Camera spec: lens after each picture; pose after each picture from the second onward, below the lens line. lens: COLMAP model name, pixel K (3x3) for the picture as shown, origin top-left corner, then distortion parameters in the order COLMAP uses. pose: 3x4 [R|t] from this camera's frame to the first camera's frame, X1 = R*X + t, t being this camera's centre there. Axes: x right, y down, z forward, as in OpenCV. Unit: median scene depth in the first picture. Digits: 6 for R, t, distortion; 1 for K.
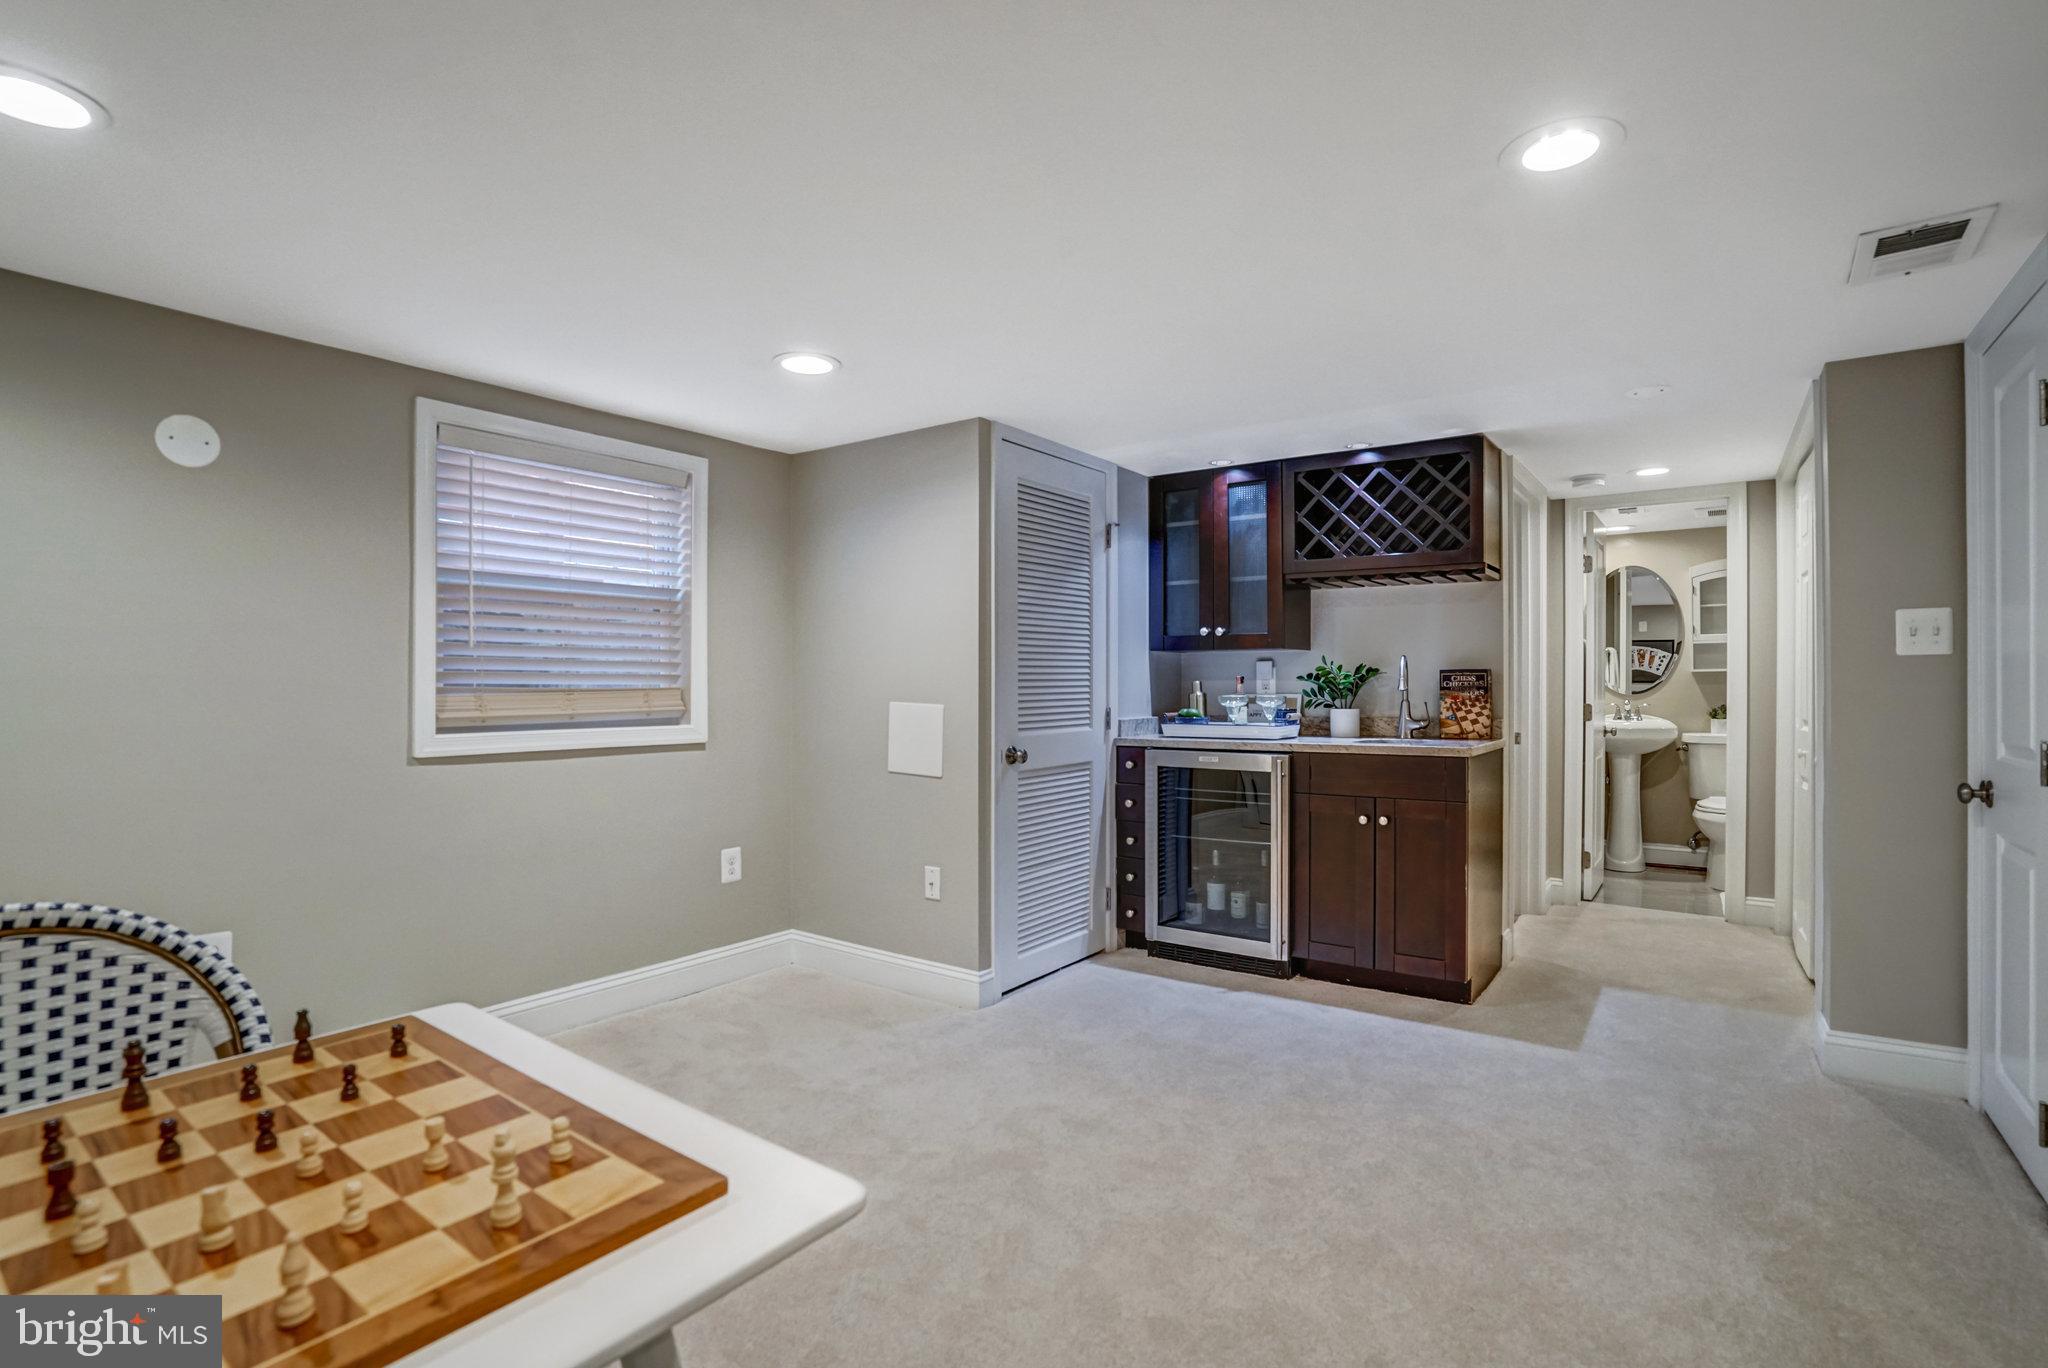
lens RADIAL K [[960.6, 0, 1021.5], [0, 960.6, 685.3], [0, 0, 1]] dist [-0.070273, 0.030726]
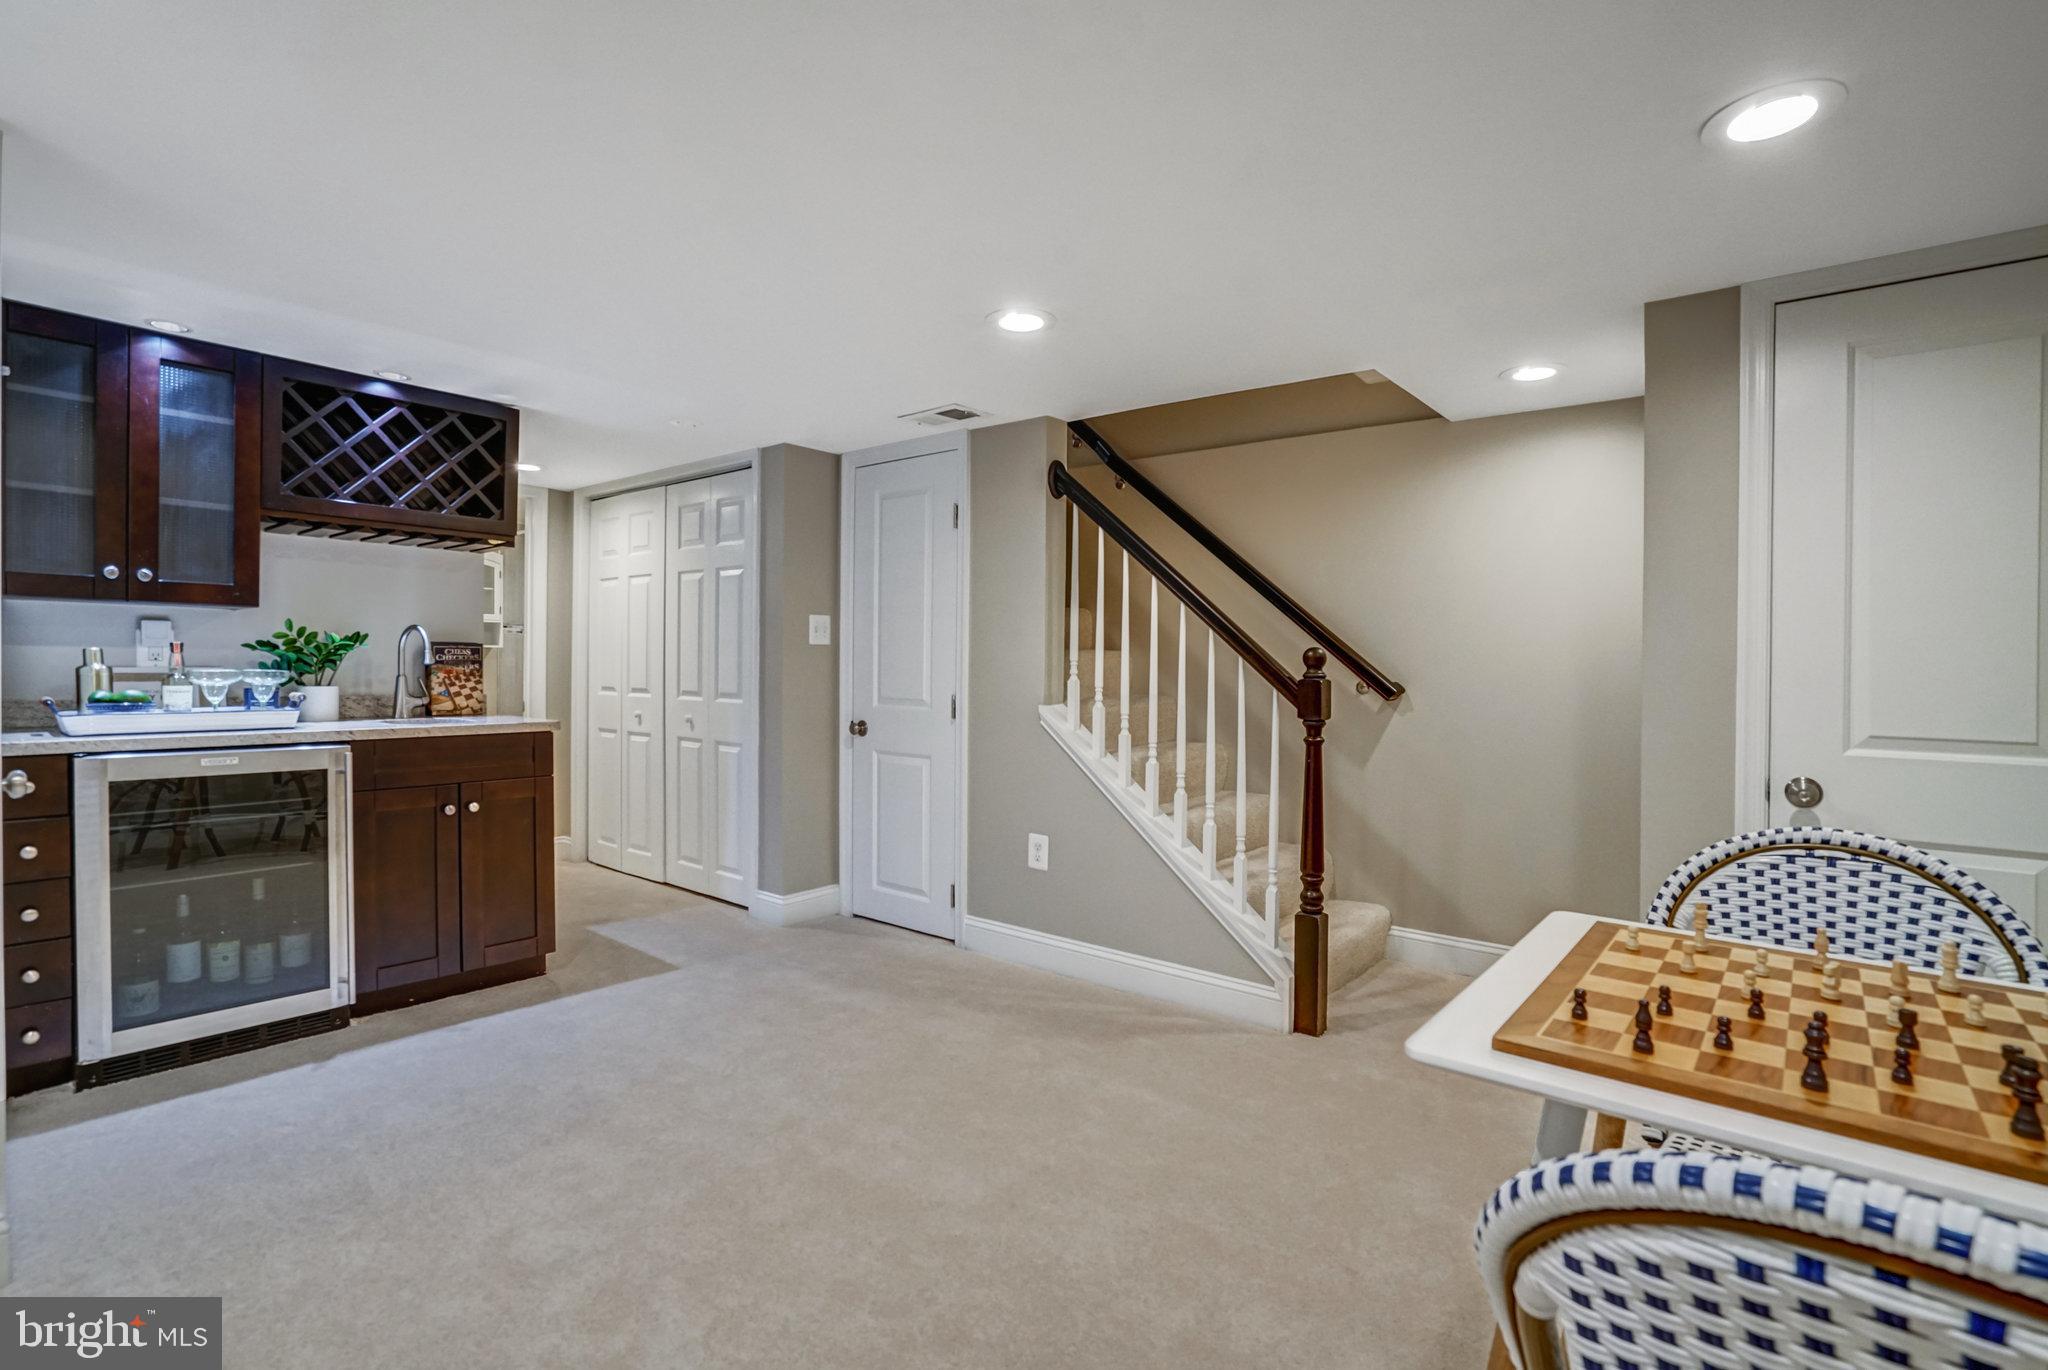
lens RADIAL K [[960.6, 0, 1021.5], [0, 960.6, 686.3], [0, 0, 1]] dist [-0.070273, 0.030726]
pose [[0.069821, -0.019537, 0.997368, -0.432567], [-0.014629, 0.999681, 0.020607, -0.000346], [-0.997452, -0.016030, 0.069513, 0.366939]]
